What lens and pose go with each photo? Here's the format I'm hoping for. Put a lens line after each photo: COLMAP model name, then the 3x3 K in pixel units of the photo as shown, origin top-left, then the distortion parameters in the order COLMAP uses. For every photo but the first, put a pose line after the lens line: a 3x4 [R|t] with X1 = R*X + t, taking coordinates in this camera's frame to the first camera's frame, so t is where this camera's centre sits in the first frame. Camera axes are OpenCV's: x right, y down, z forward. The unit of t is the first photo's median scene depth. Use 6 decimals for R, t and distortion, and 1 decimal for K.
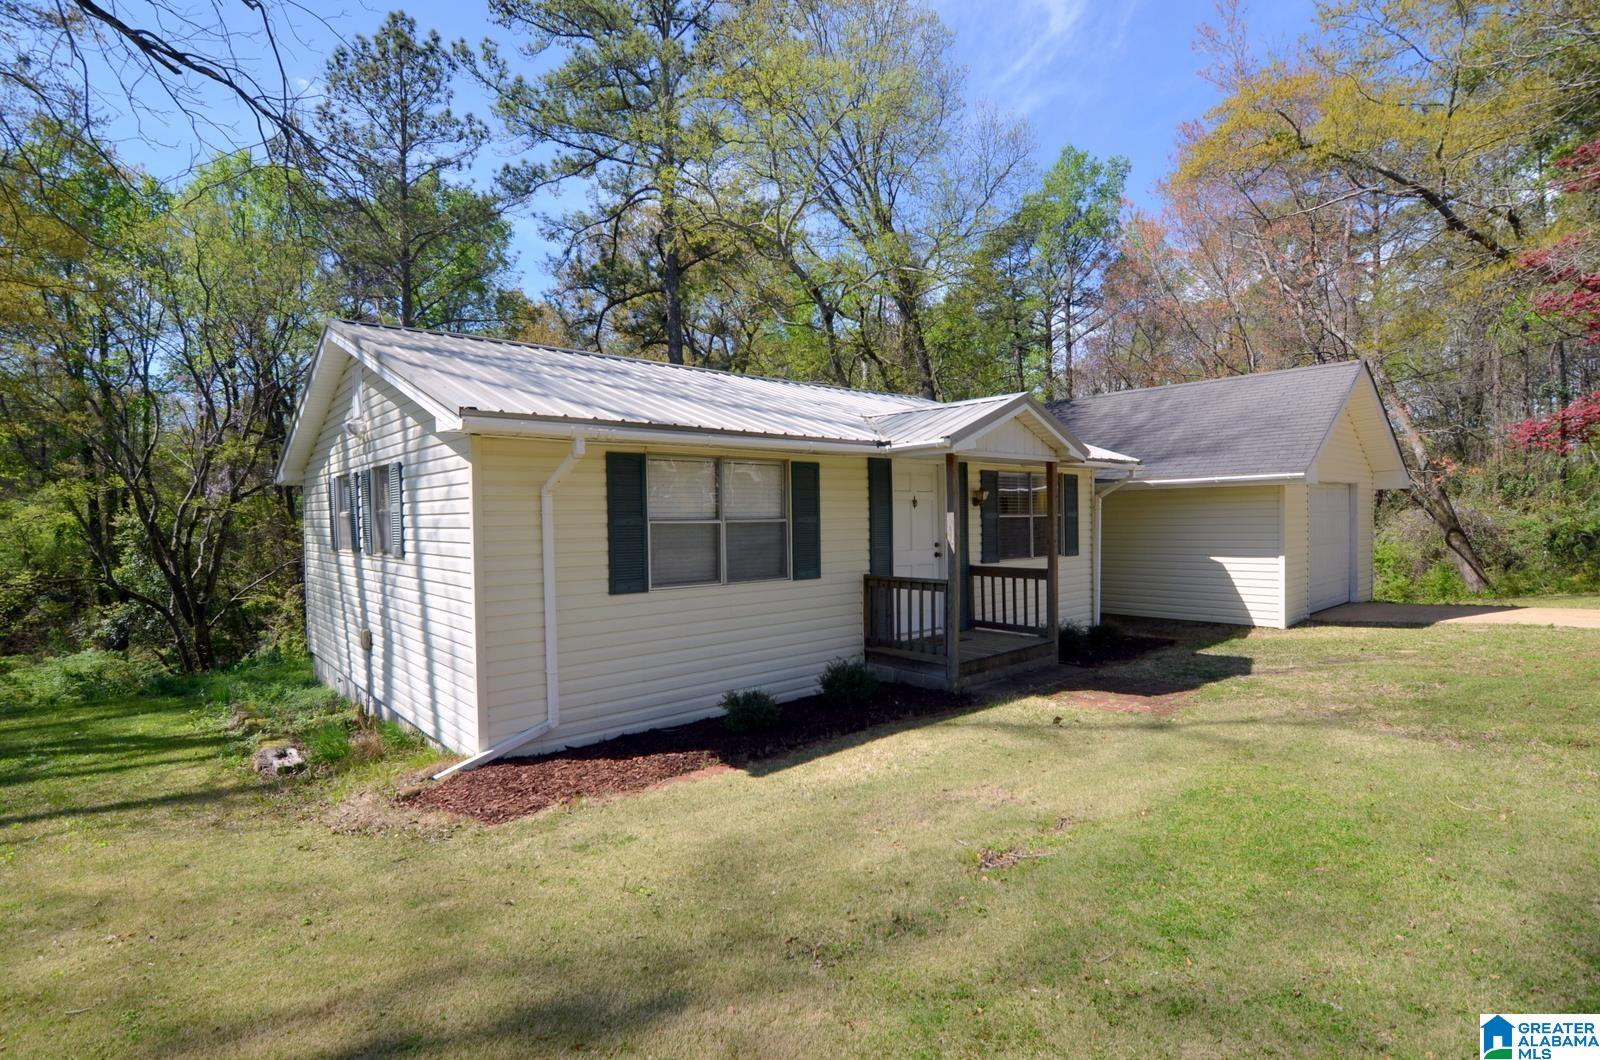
lens RADIAL K [[773.9, 0, 801.4], [0, 773.9, 544.3], [0, 0, 1]] dist [-0.034684, 0.014203]
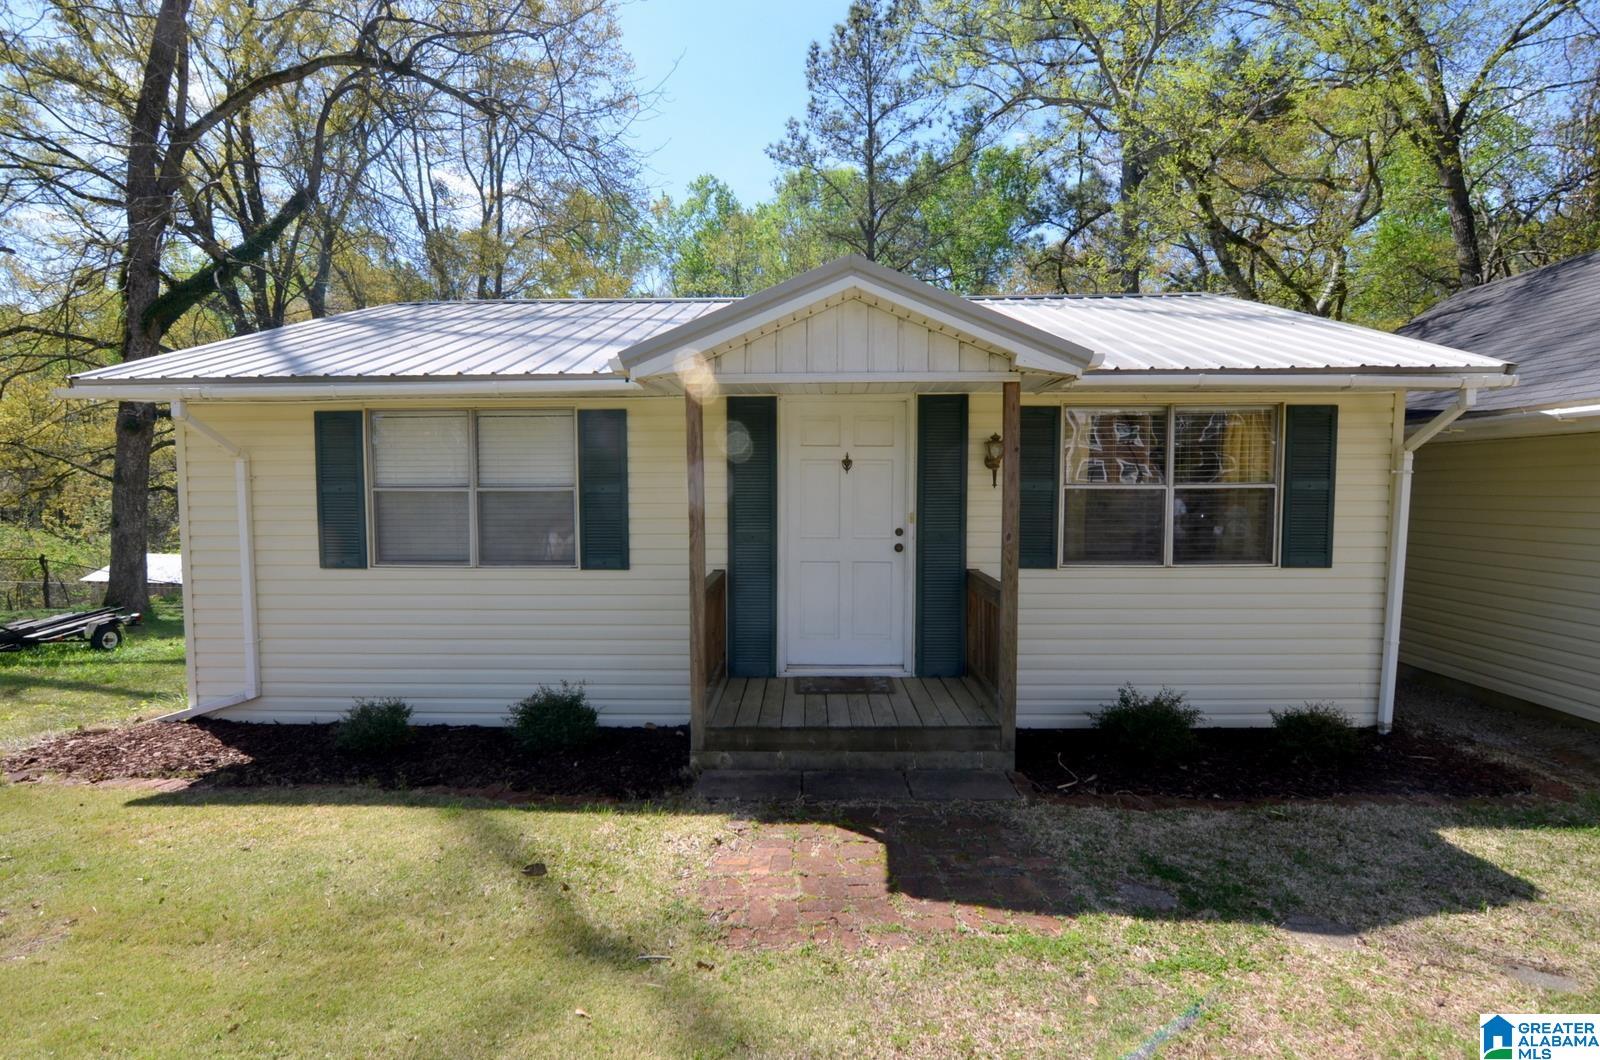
lens RADIAL K [[791.3, 0, 802.7], [0, 791.3, 540.7], [0, 0, 1]] dist [-0.033965, 0.012942]
pose [[0.731937, 0.060331, -0.678697, 0.645128], [-0.030910, 0.997987, 0.055378, -0.029223], [0.680671, -0.019555, 0.732328, 0.568101]]
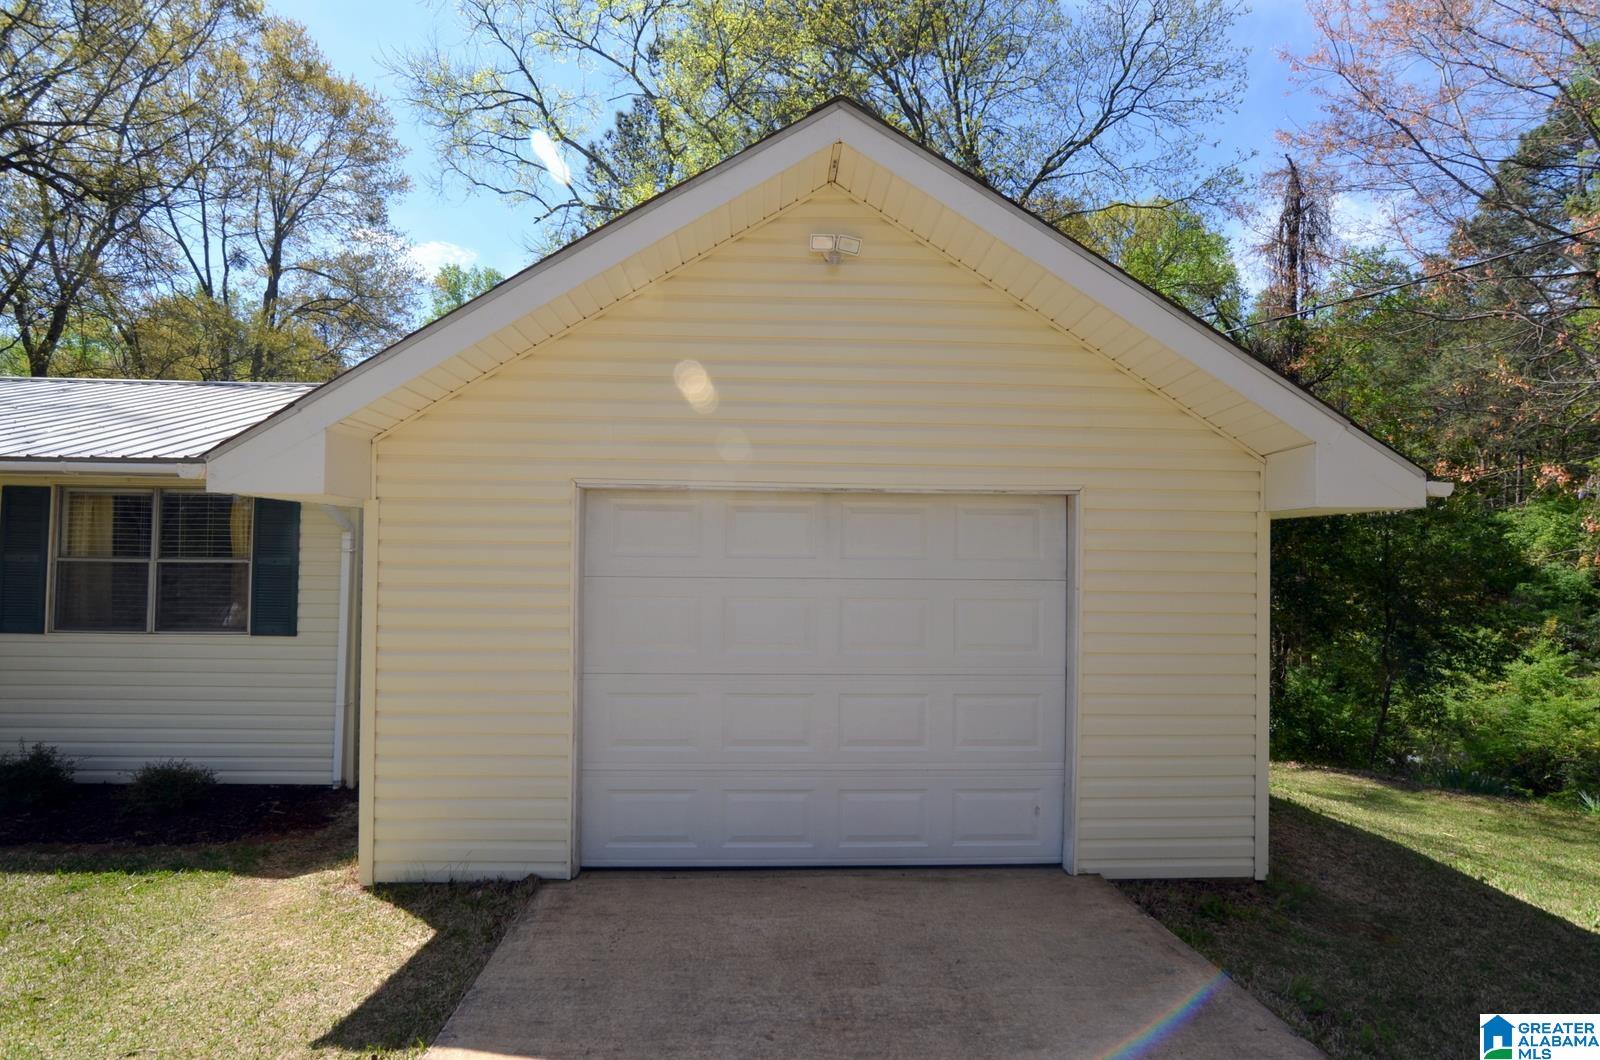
lens RADIAL K [[773.9, 0, 801.4], [0, 773.9, 544.3], [0, 0, 1]] dist [-0.034684, 0.014203]
pose [[0.778580, 0.018703, -0.627266, 1.401575], [-0.046888, 0.998496, -0.028427, -0.074696], [0.625791, 0.051544, 0.778286, 1.140349]]
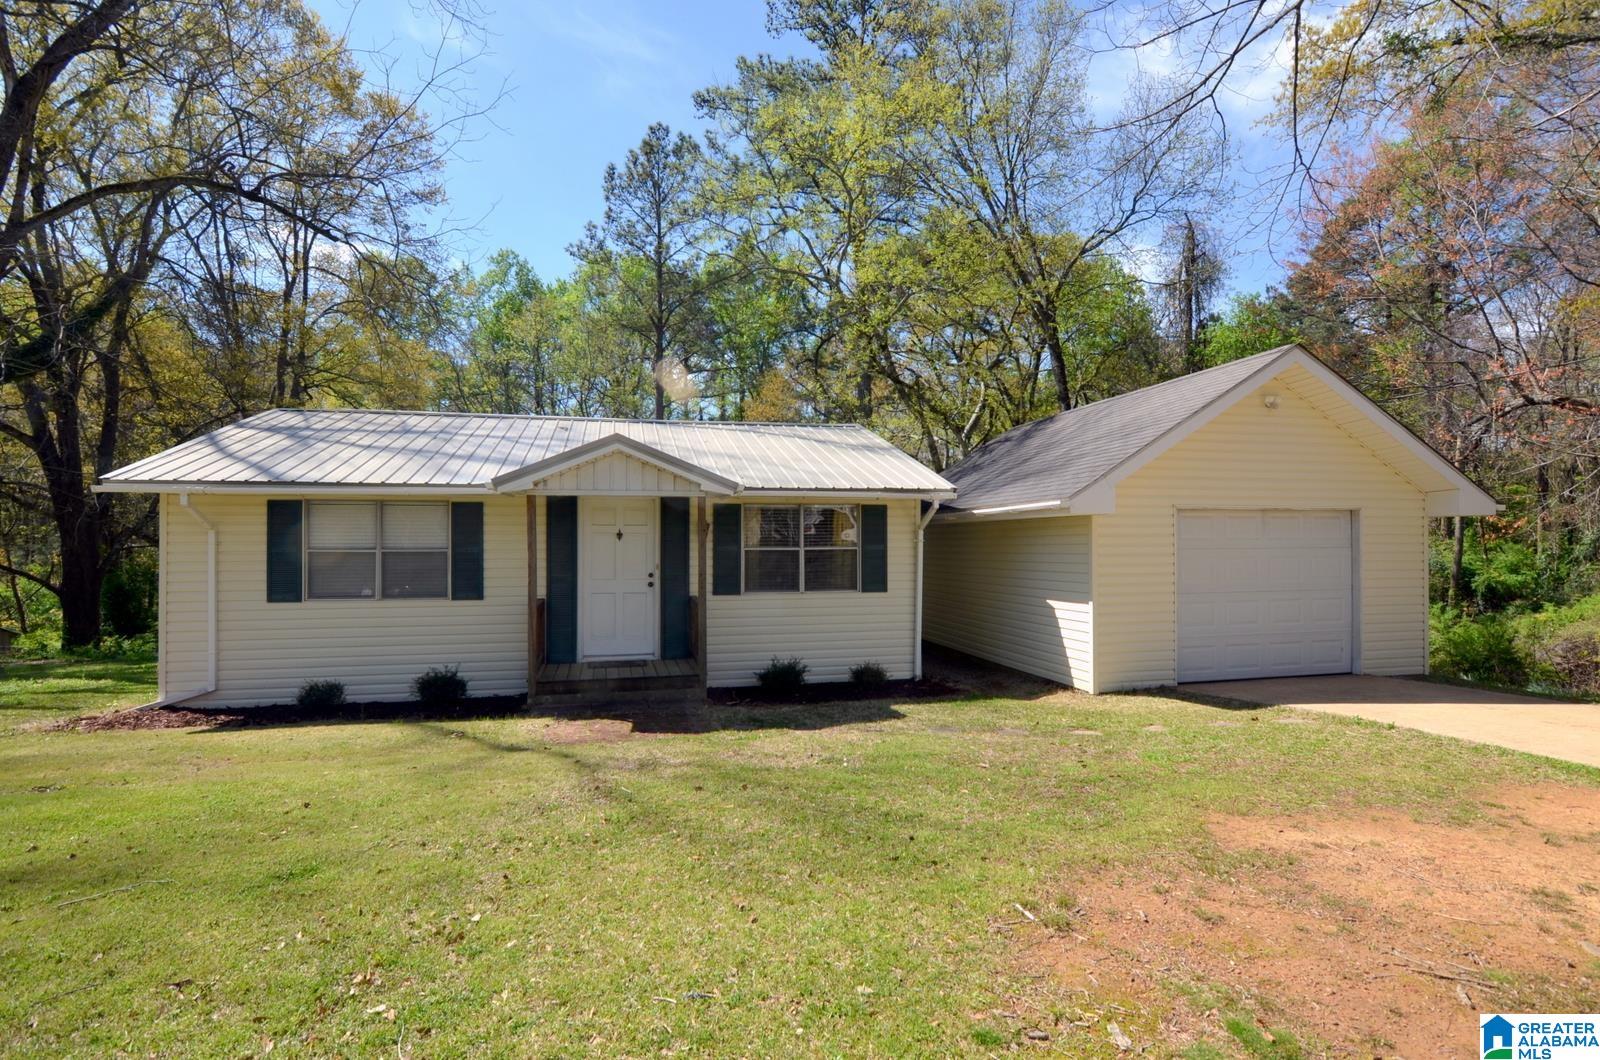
lens RADIAL K [[773.9, 0, 801.4], [0, 773.9, 544.3], [0, 0, 1]] dist [-0.034684, 0.014203]
pose [[0.879533, 0.014137, -0.475627, 1.013605], [-0.027099, 0.999424, -0.020407, -0.029985], [0.475065, 0.030838, 0.879410, 0.190635]]
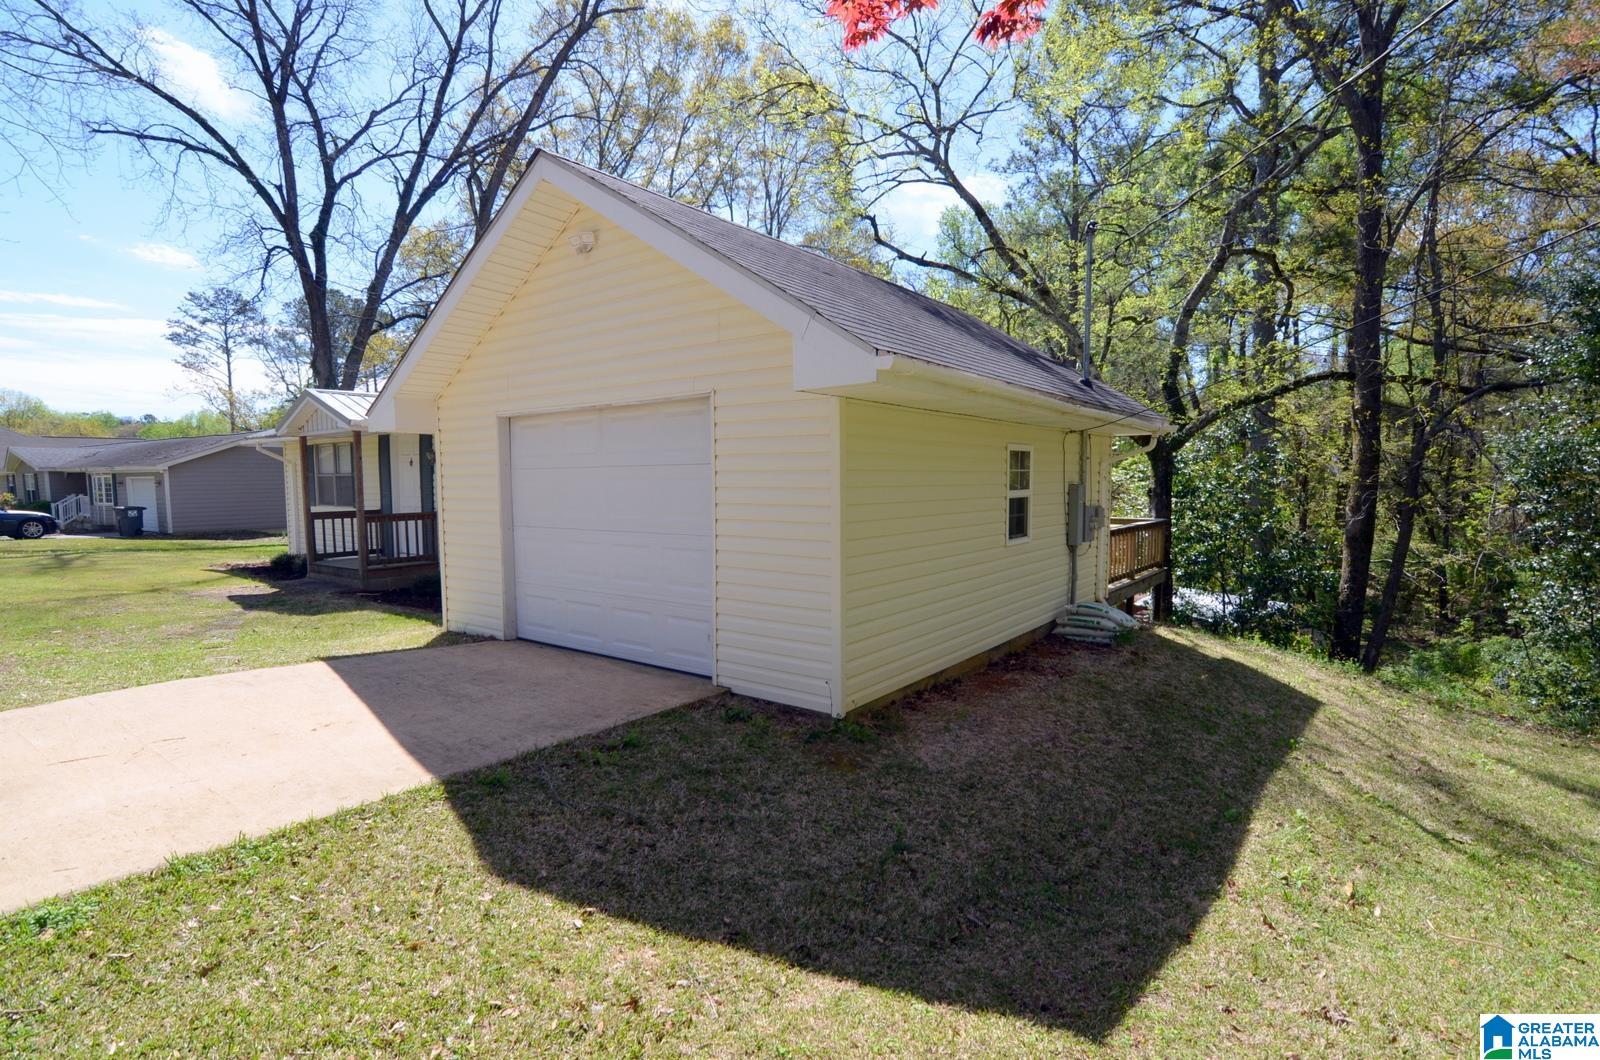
lens RADIAL K [[773.9, 0, 801.4], [0, 773.9, 544.3], [0, 0, 1]] dist [-0.034684, 0.014203]
pose [[0.198399, 0.095406, -0.975467, 1.910290], [-0.028649, 0.995390, 0.091528, -0.066083], [0.979703, 0.009787, 0.200218, 1.614248]]
